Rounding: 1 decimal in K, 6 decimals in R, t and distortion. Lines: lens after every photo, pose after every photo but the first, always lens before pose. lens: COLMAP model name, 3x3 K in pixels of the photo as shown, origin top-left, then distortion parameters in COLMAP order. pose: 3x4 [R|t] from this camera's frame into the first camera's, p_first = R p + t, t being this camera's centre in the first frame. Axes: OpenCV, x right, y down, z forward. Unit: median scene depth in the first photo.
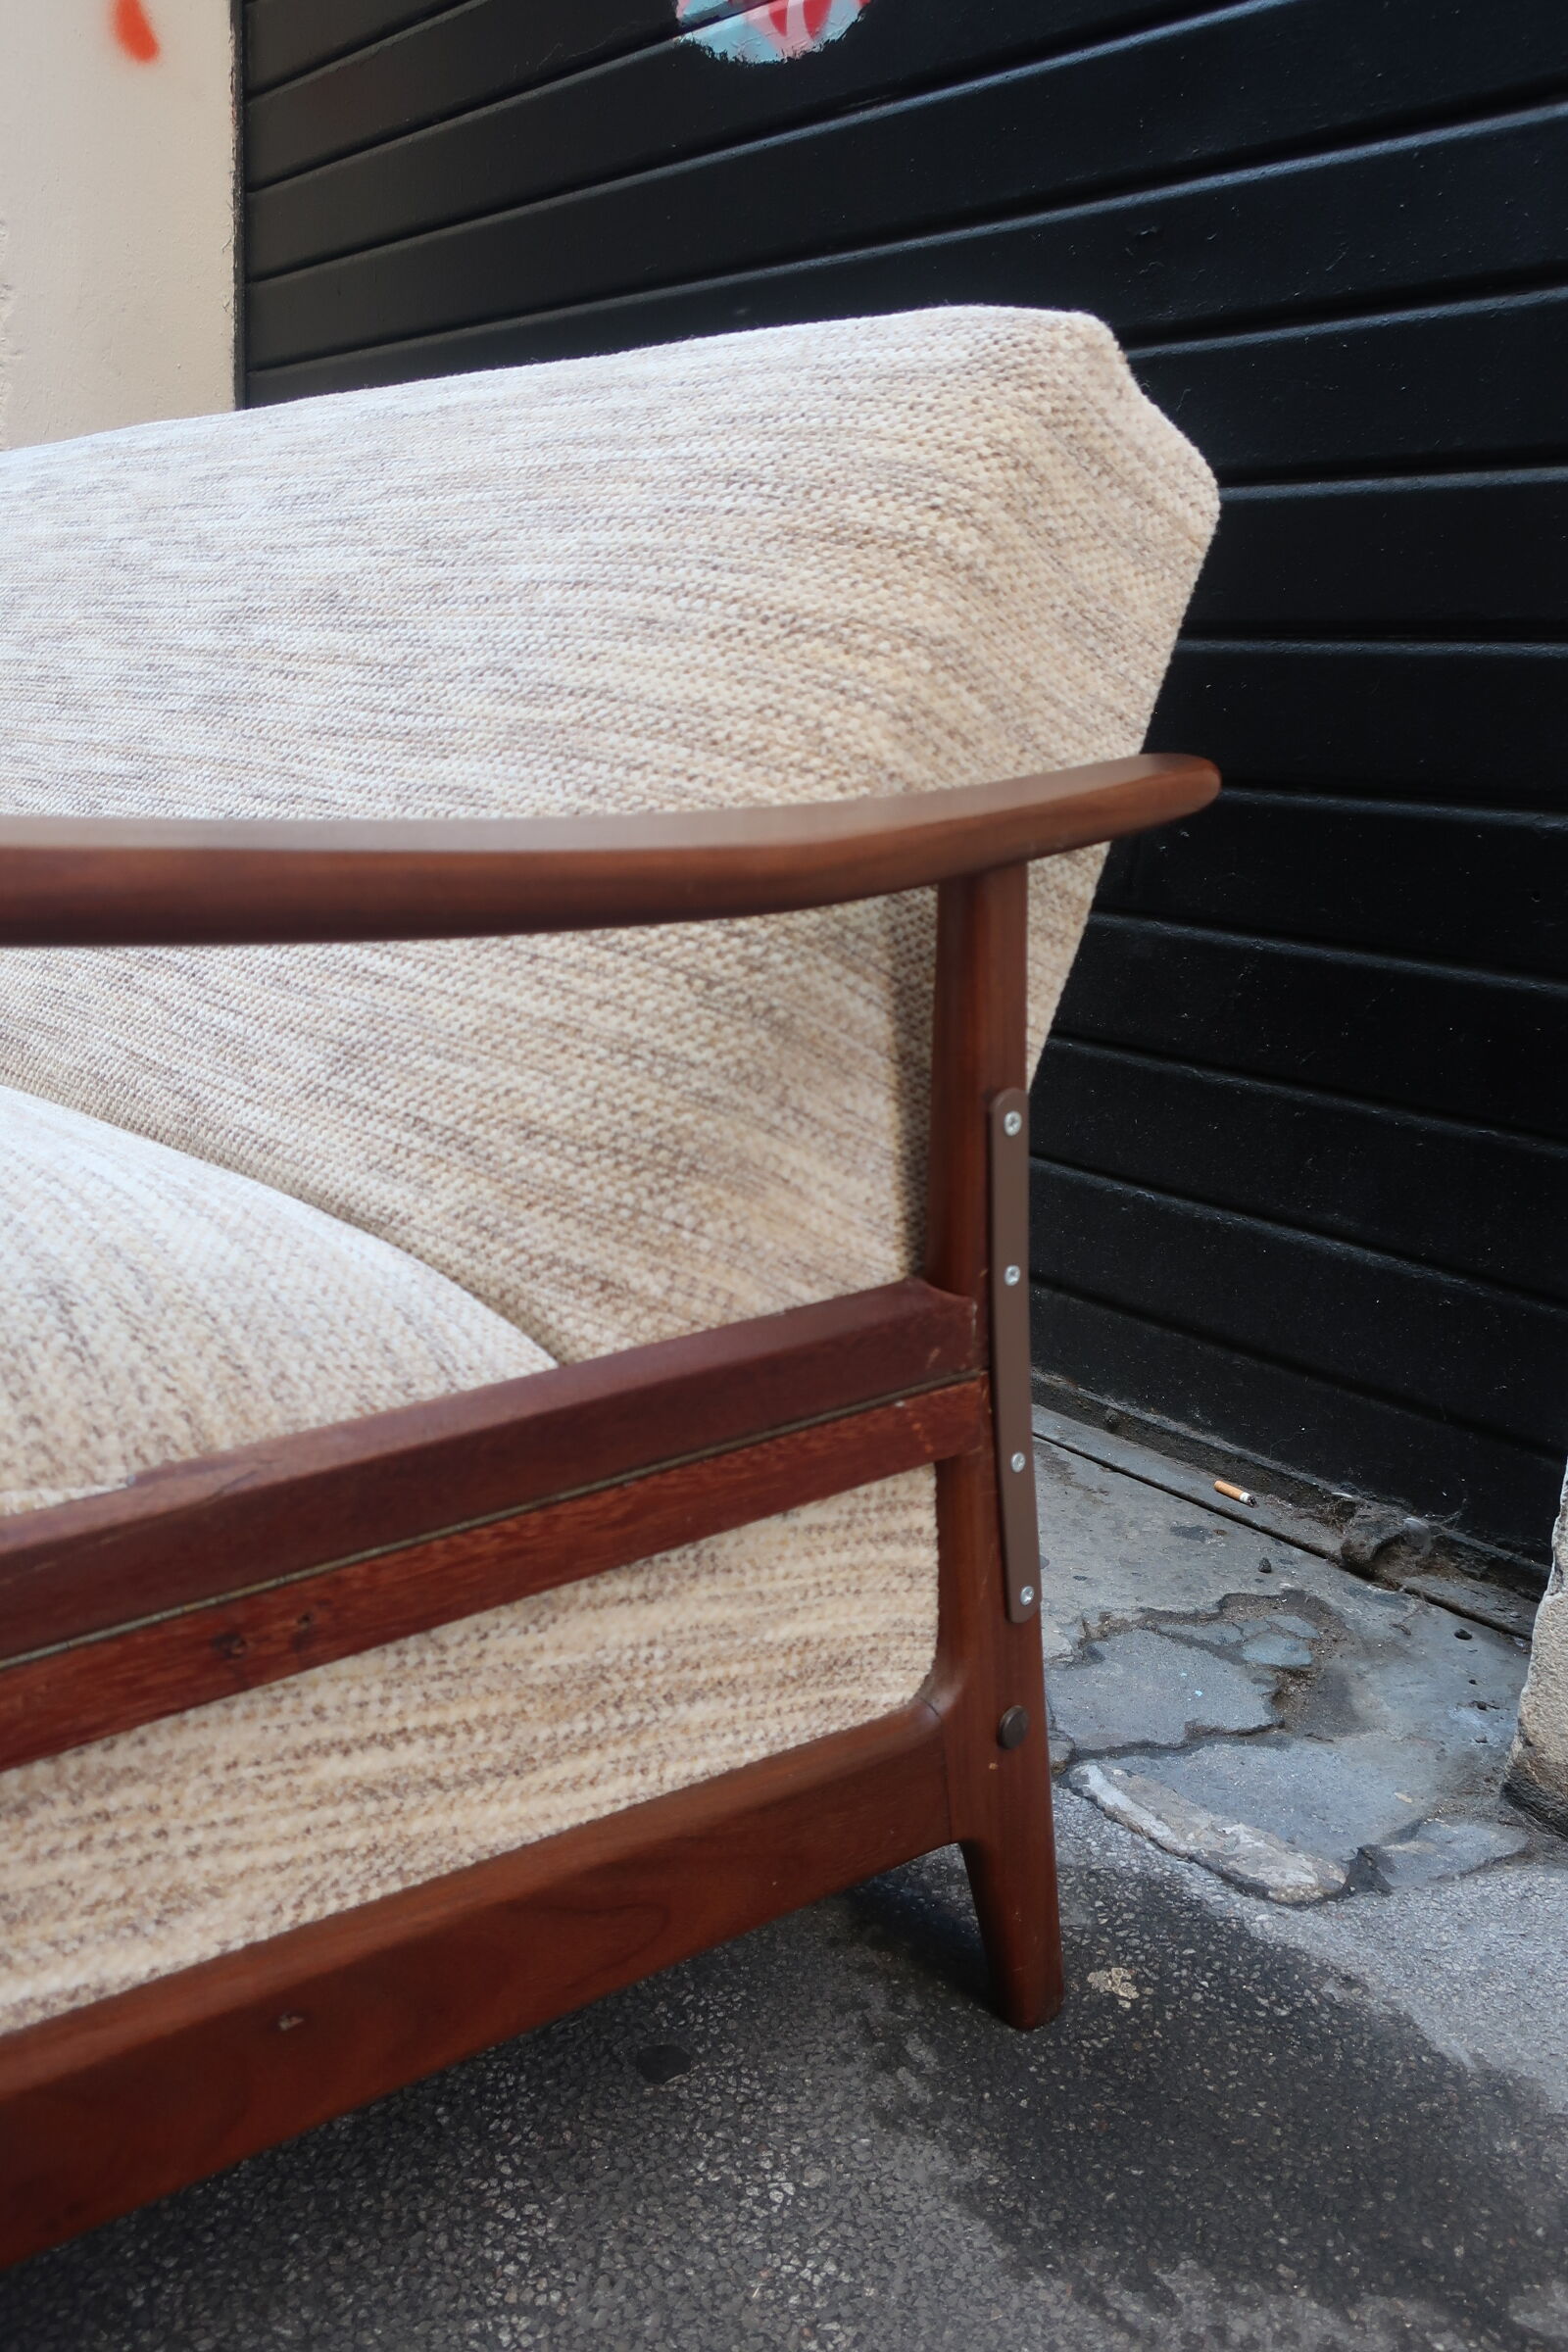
lens RADIAL K [[1854.1, 0, 775.0], [0, 1854.1, 1184.4], [0, 0, 1]] dist [0.008502, -0.004124]
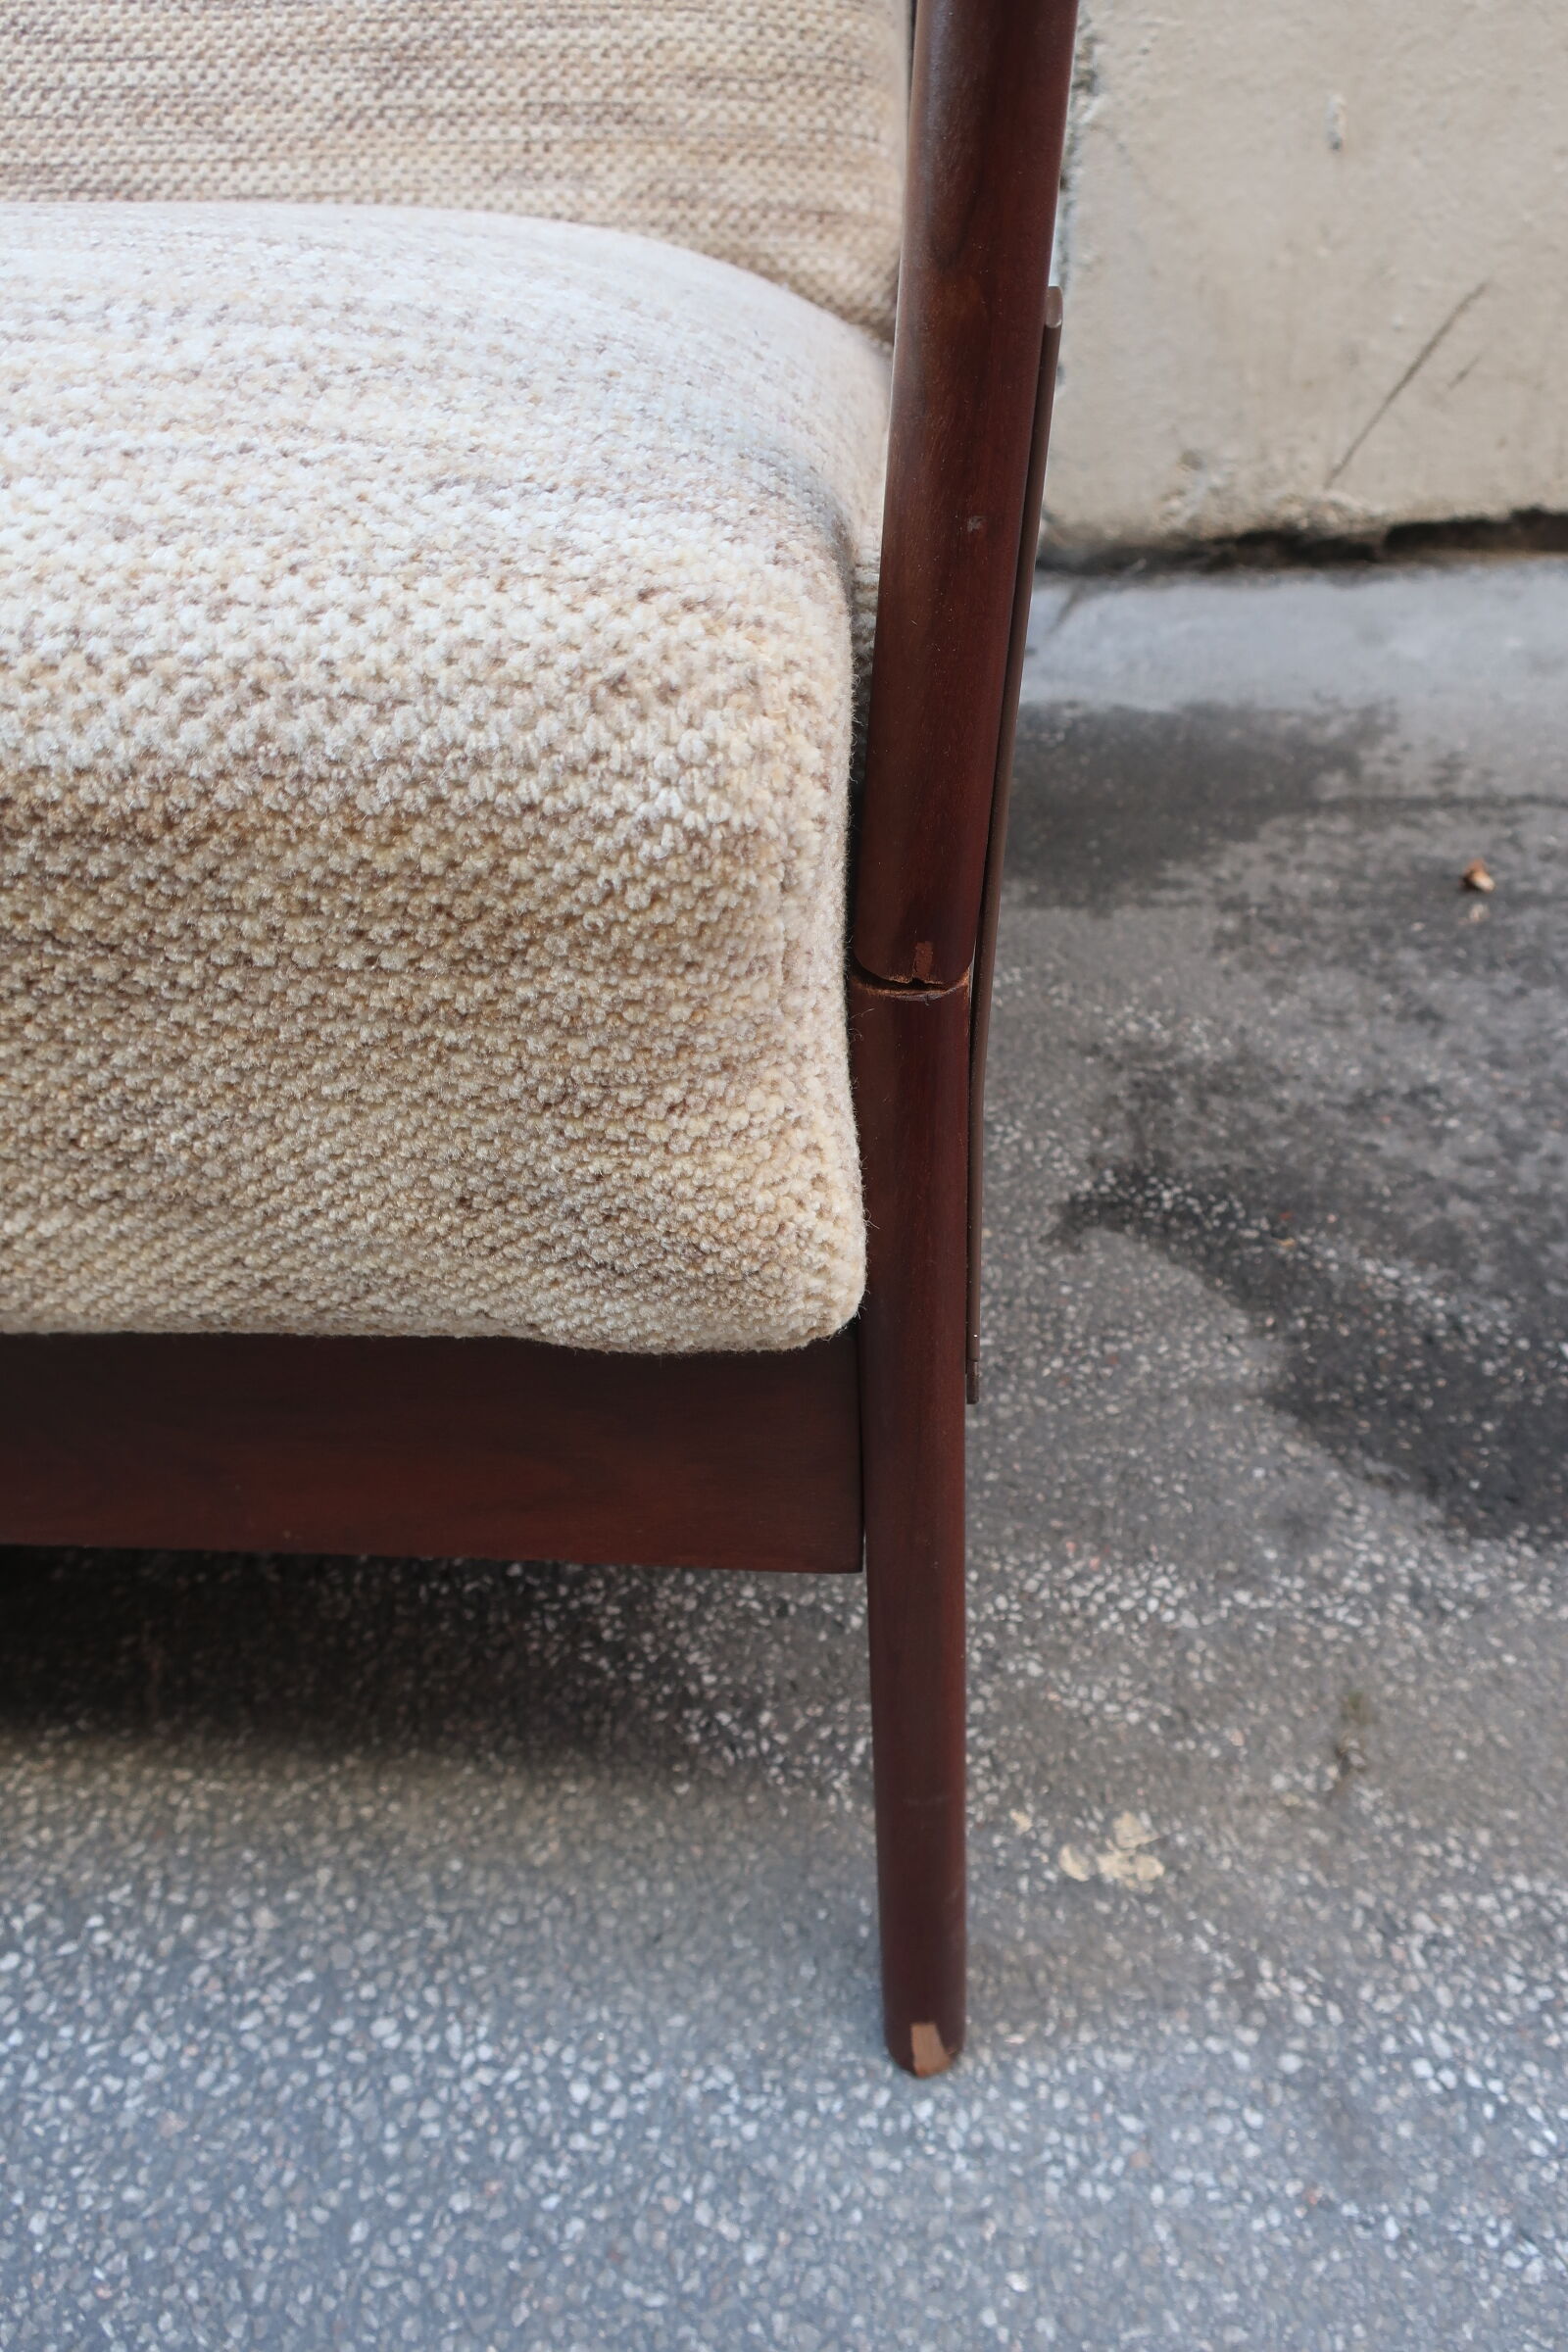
lens RADIAL K [[1854.1, 0, 787.2], [0, 1854.1, 1165.9], [0, 0, 1]] dist [0.008502, -0.004124]
pose [[0.725814, -0.492491, 0.480257, -0.849545], [0.239588, 0.835431, 0.494623, -0.022781], [-0.644819, -0.243941, 0.724363, 0.078156]]
